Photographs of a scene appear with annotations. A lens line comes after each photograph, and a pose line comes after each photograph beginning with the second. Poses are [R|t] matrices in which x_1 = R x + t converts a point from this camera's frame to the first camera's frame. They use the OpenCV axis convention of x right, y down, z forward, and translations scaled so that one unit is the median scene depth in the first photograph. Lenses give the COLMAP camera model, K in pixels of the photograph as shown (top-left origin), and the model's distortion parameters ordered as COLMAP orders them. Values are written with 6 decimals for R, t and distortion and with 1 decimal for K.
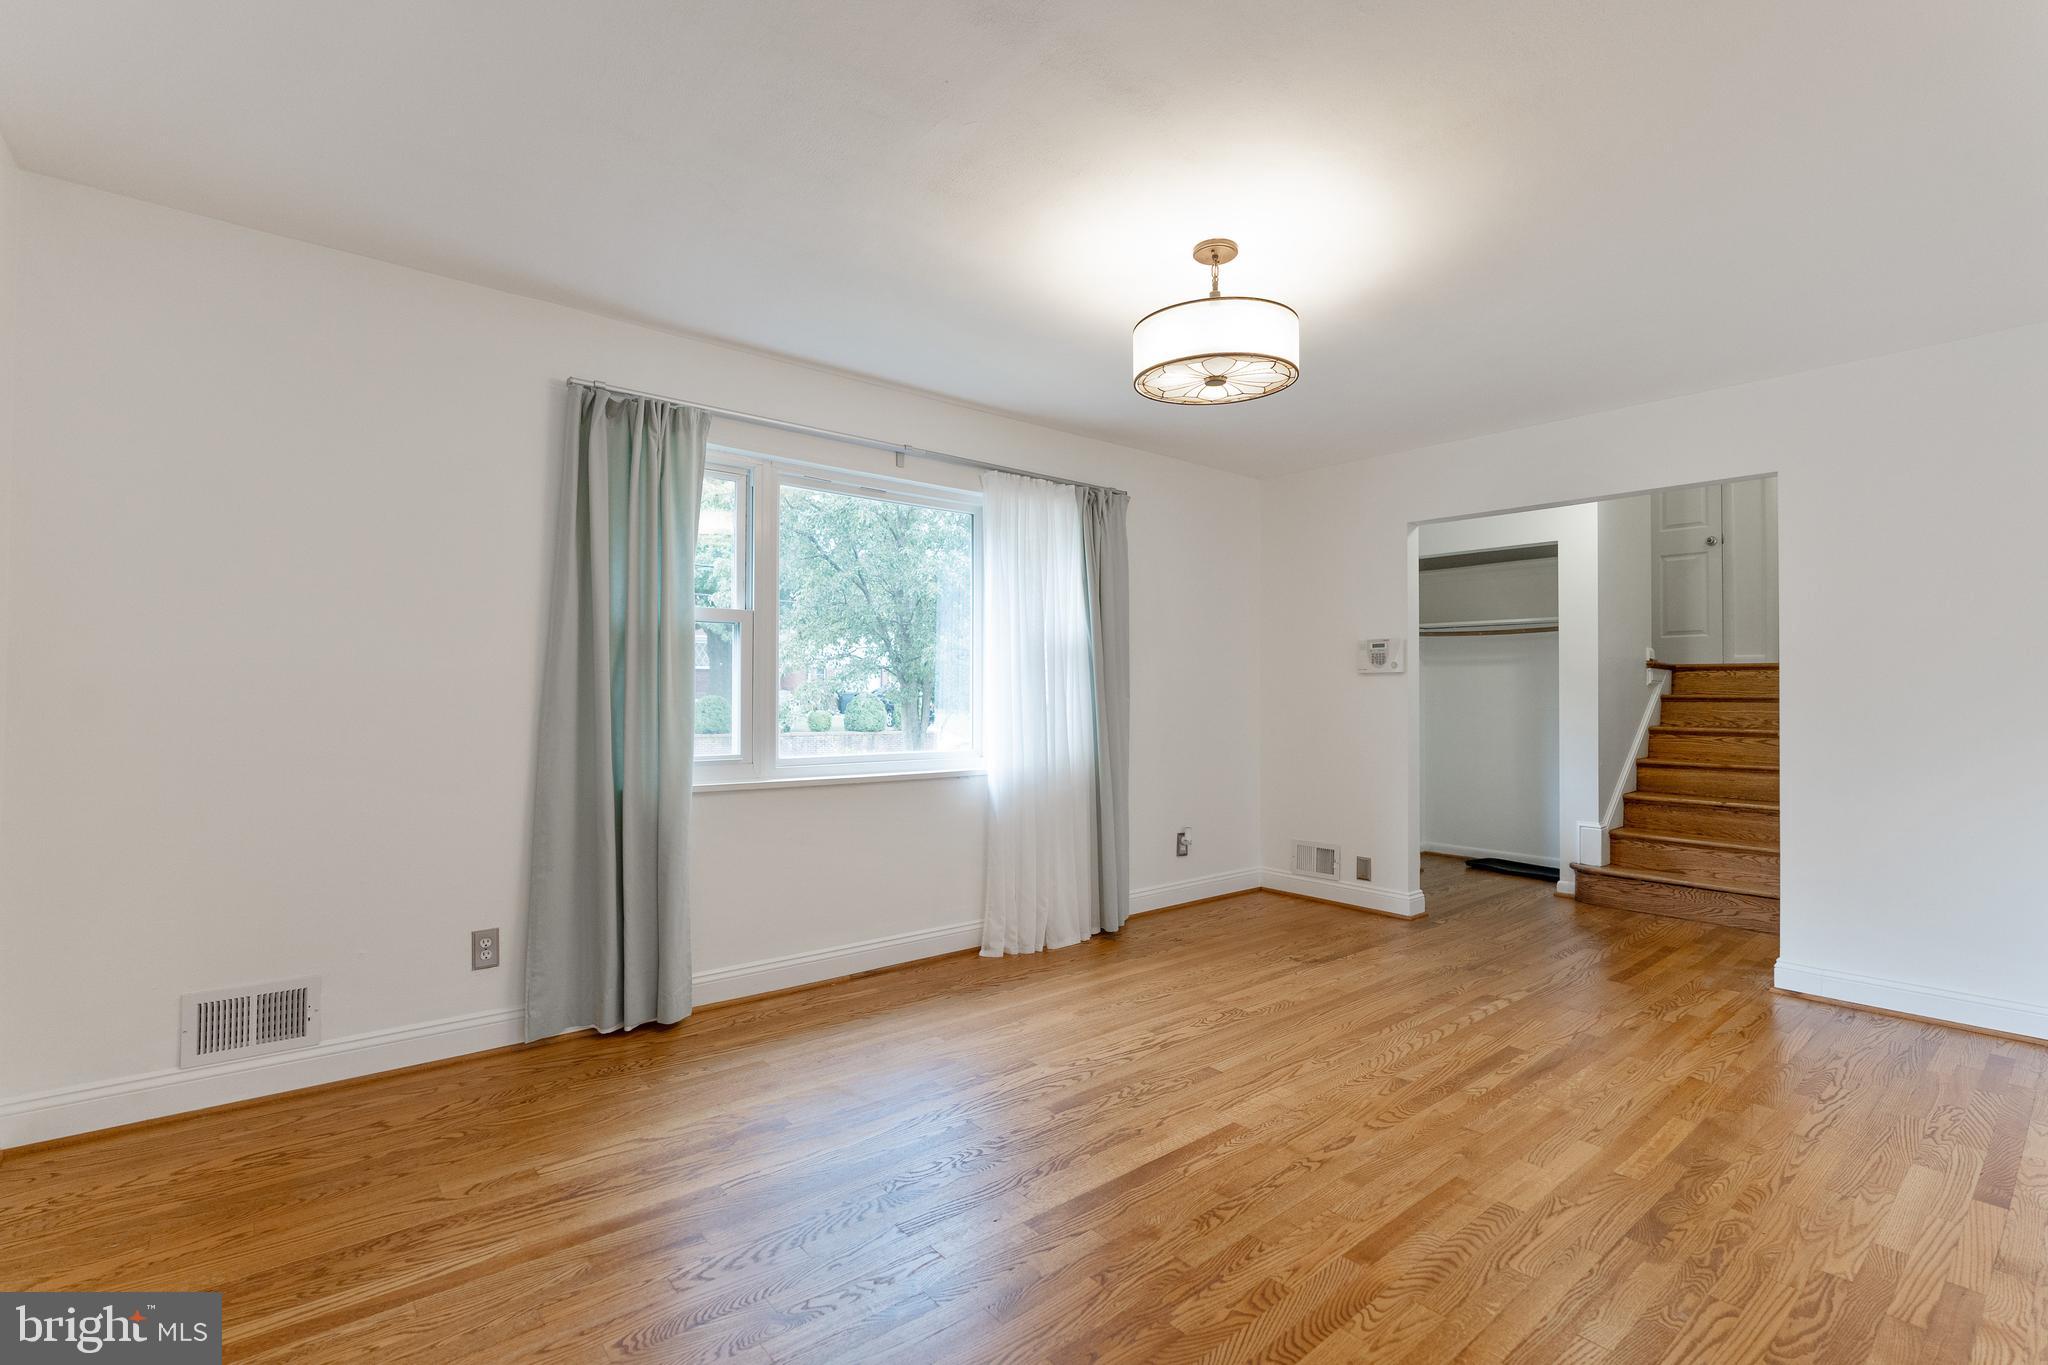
lens RADIAL K [[936.3, 0, 1024.7], [0, 936.3, 679.1], [0, 0, 1]] dist [-0.007591, 0.002923]
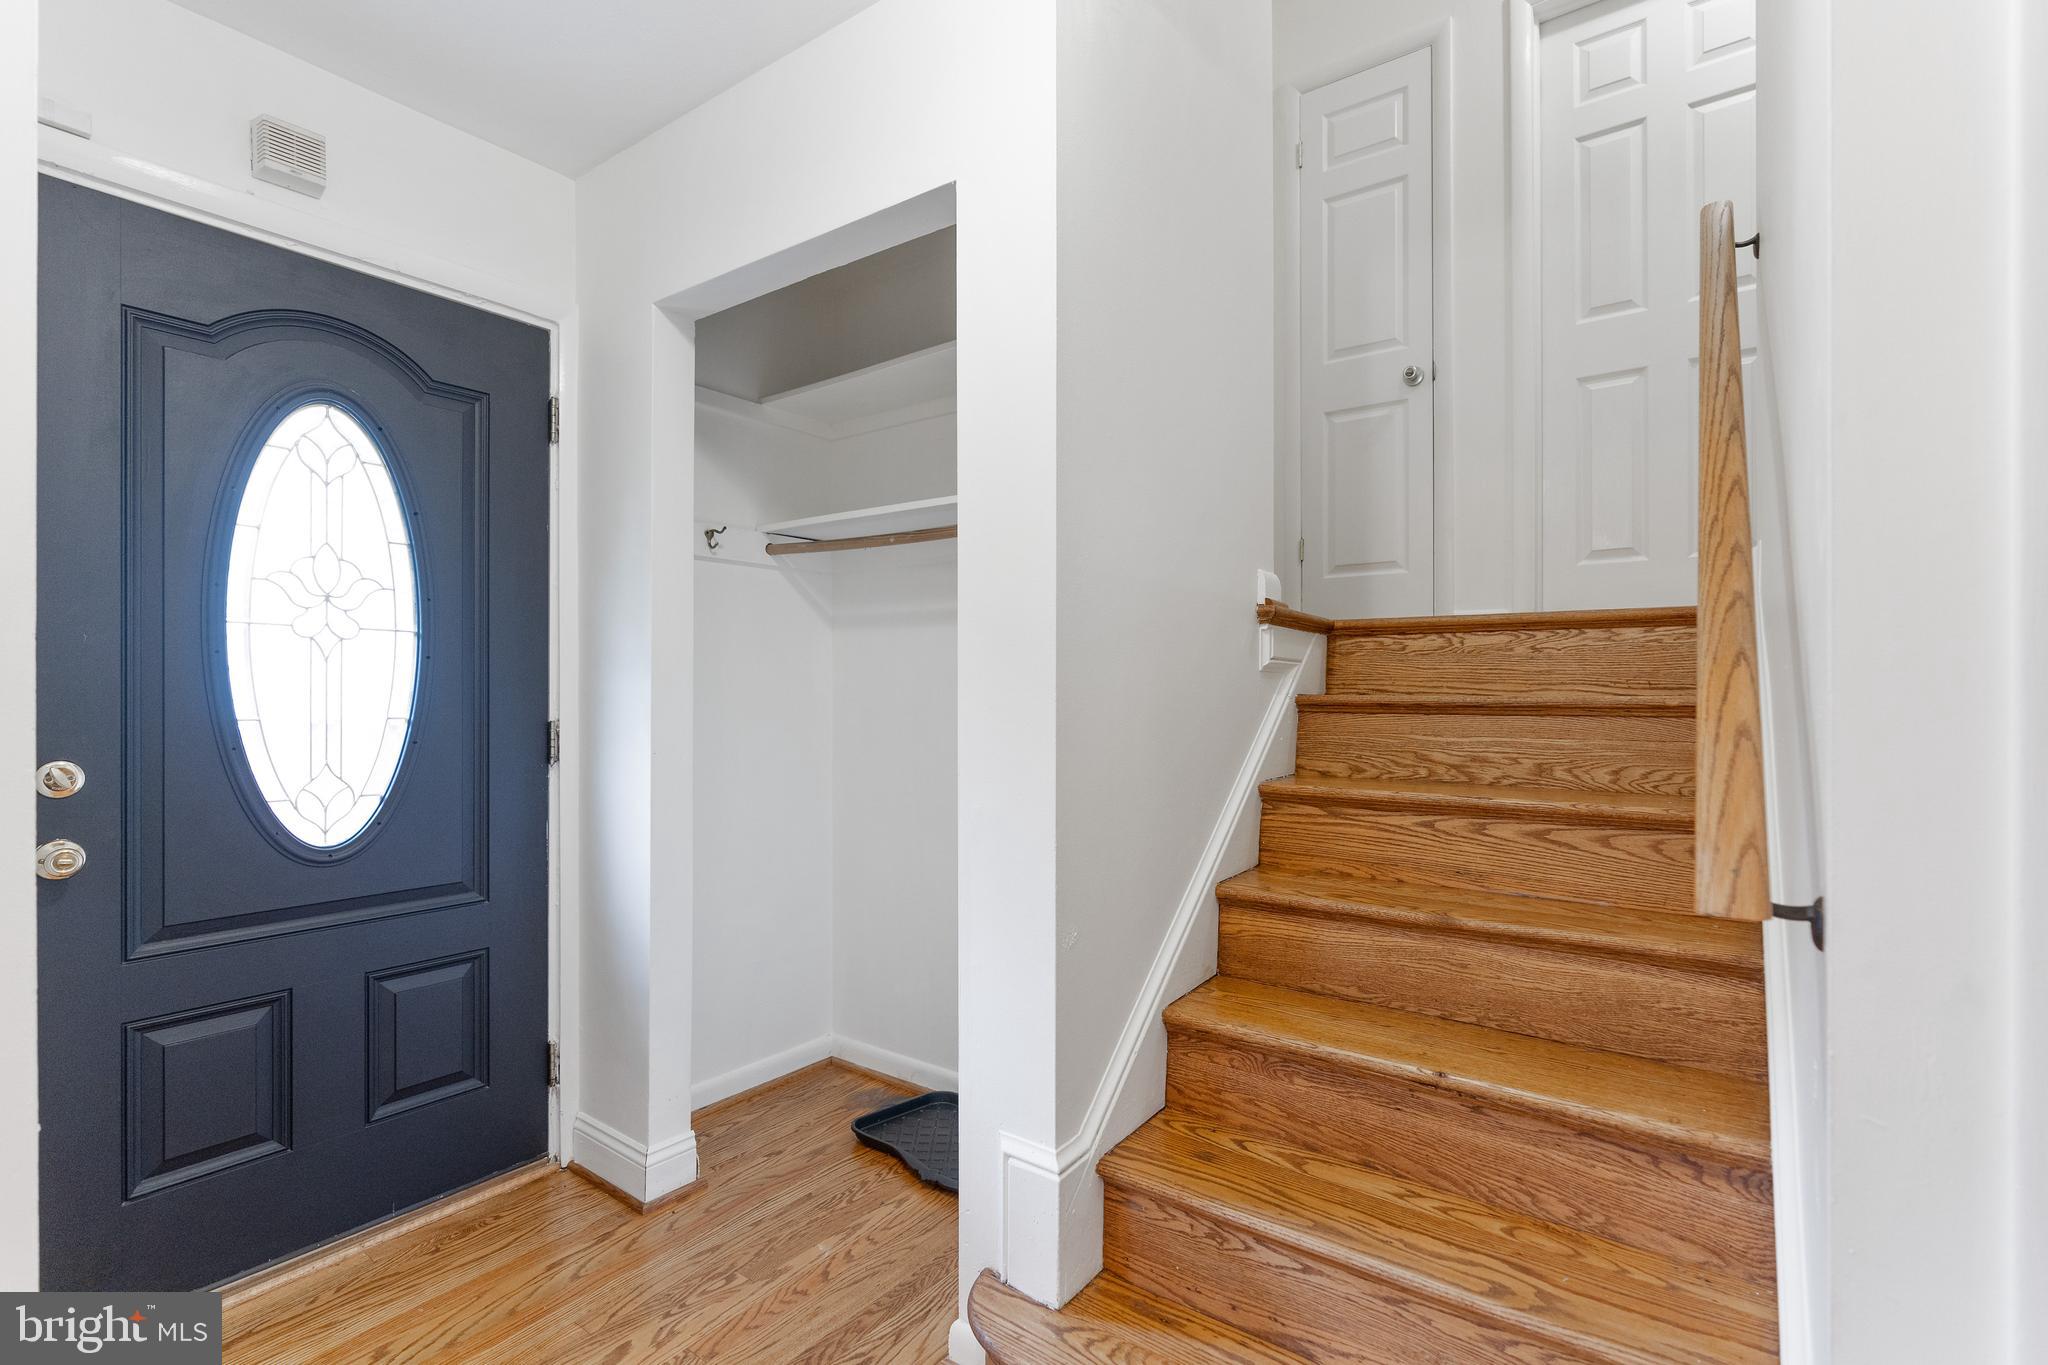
lens RADIAL K [[936.3, 0, 1029.1], [0, 936.3, 681.3], [0, 0, 1]] dist [-0.007591, 0.002923]
pose [[0.971497, -0.001536, 0.237045, 0.763294], [-0.000300, 0.999970, 0.007709, 0.012944], [-0.237050, -0.007560, 0.971468, 1.028196]]
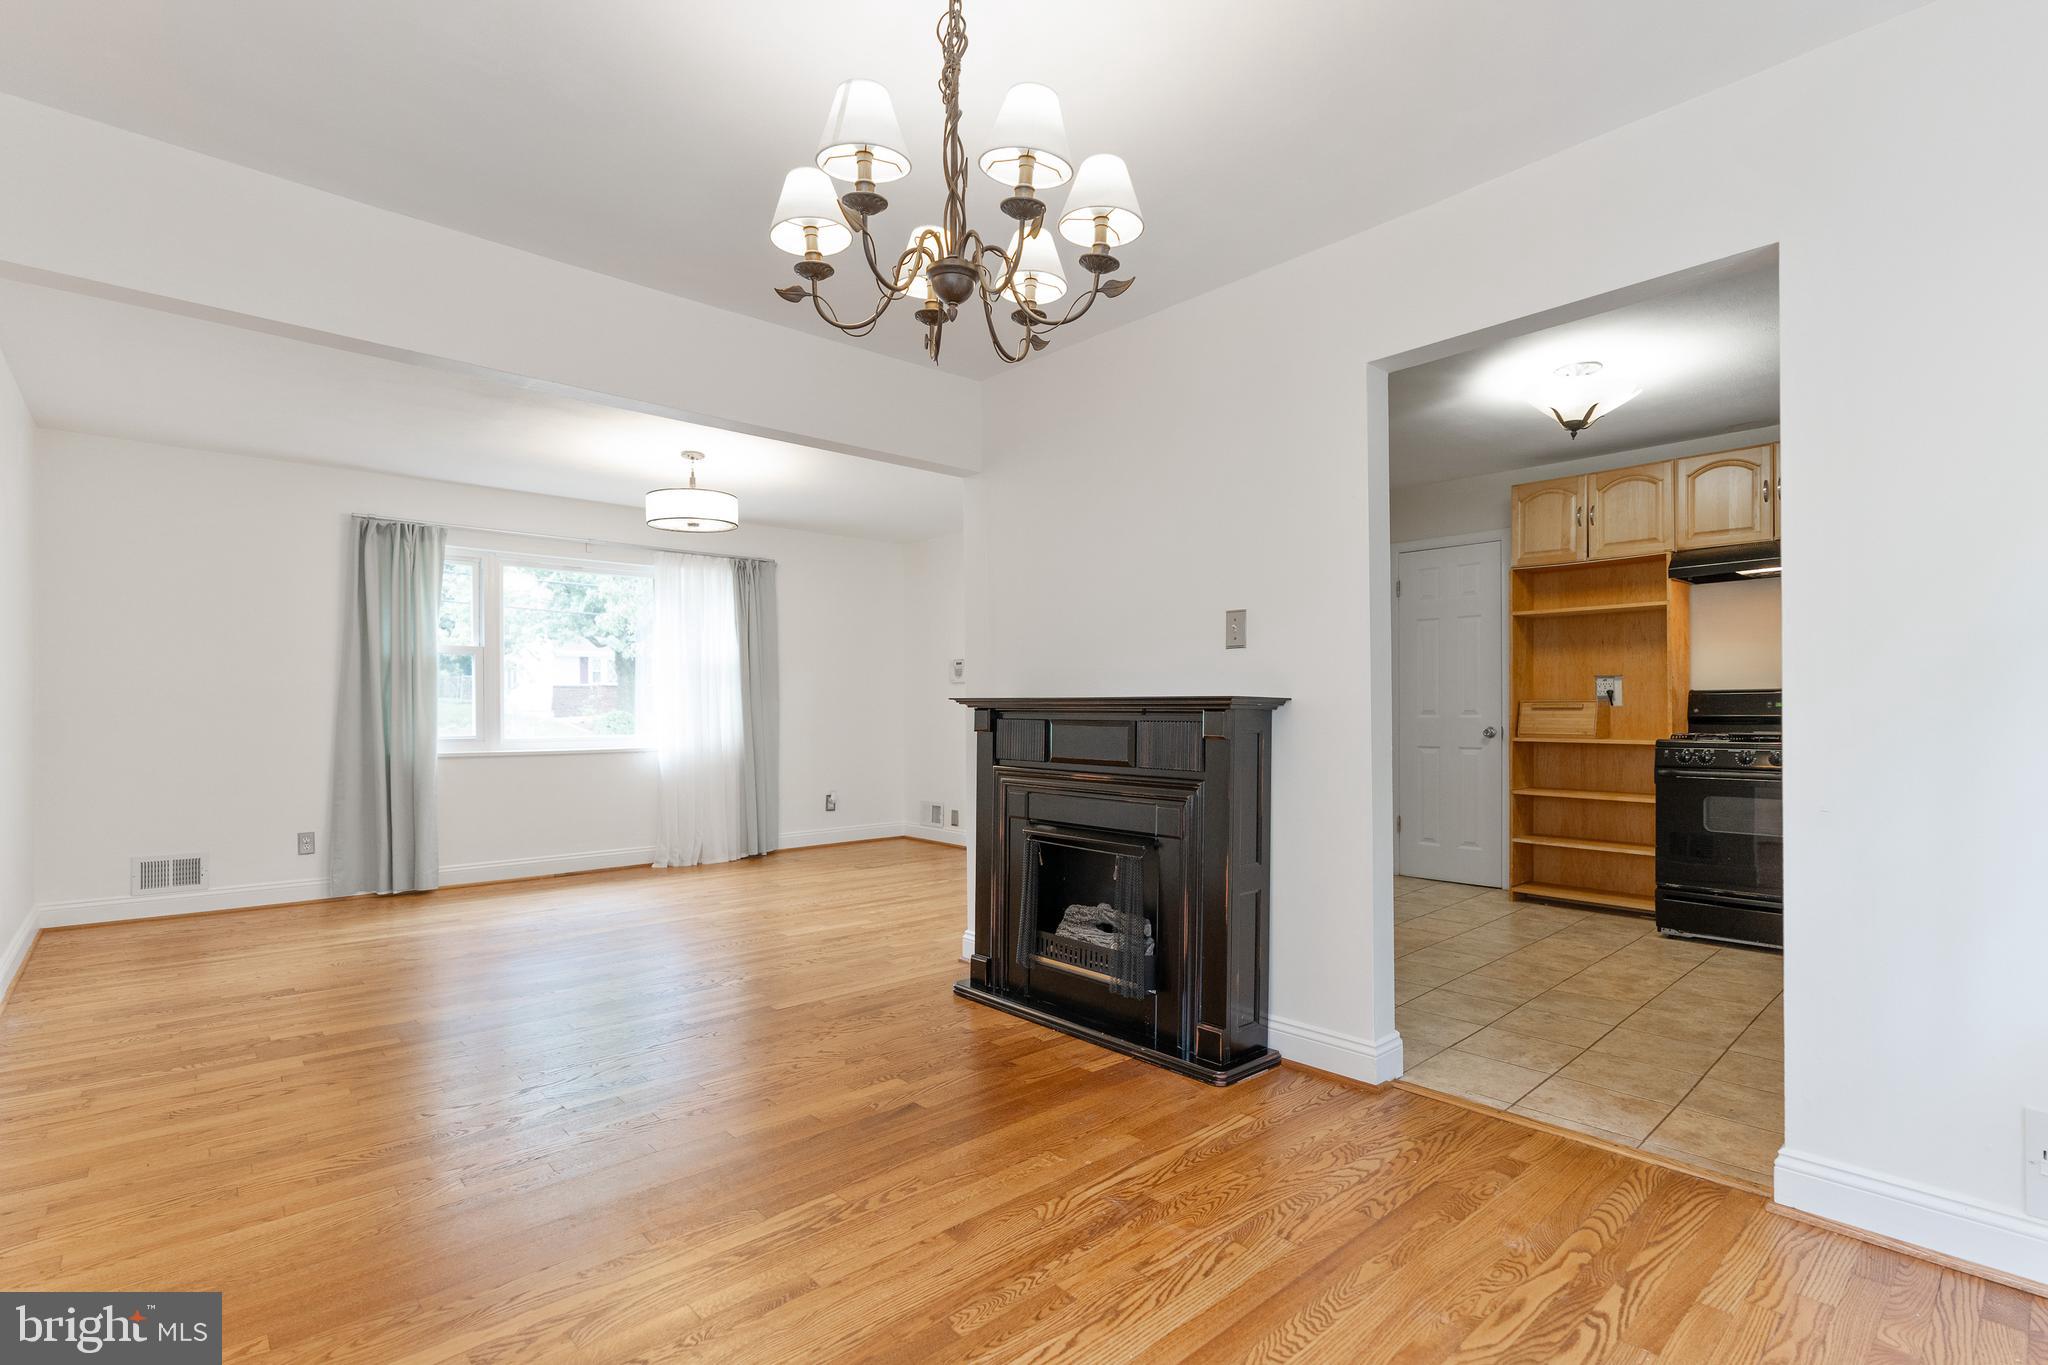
lens RADIAL K [[936.3, 0, 986.4], [0, 936.3, 709.8], [0, 0, 1]] dist [-0.007591, 0.002923]
pose [[0.999547, -0.009411, 0.028594, 0.515028], [0.008930, 0.999817, 0.016910, 0.016038], [-0.028748, -0.016647, 0.999448, -0.619584]]
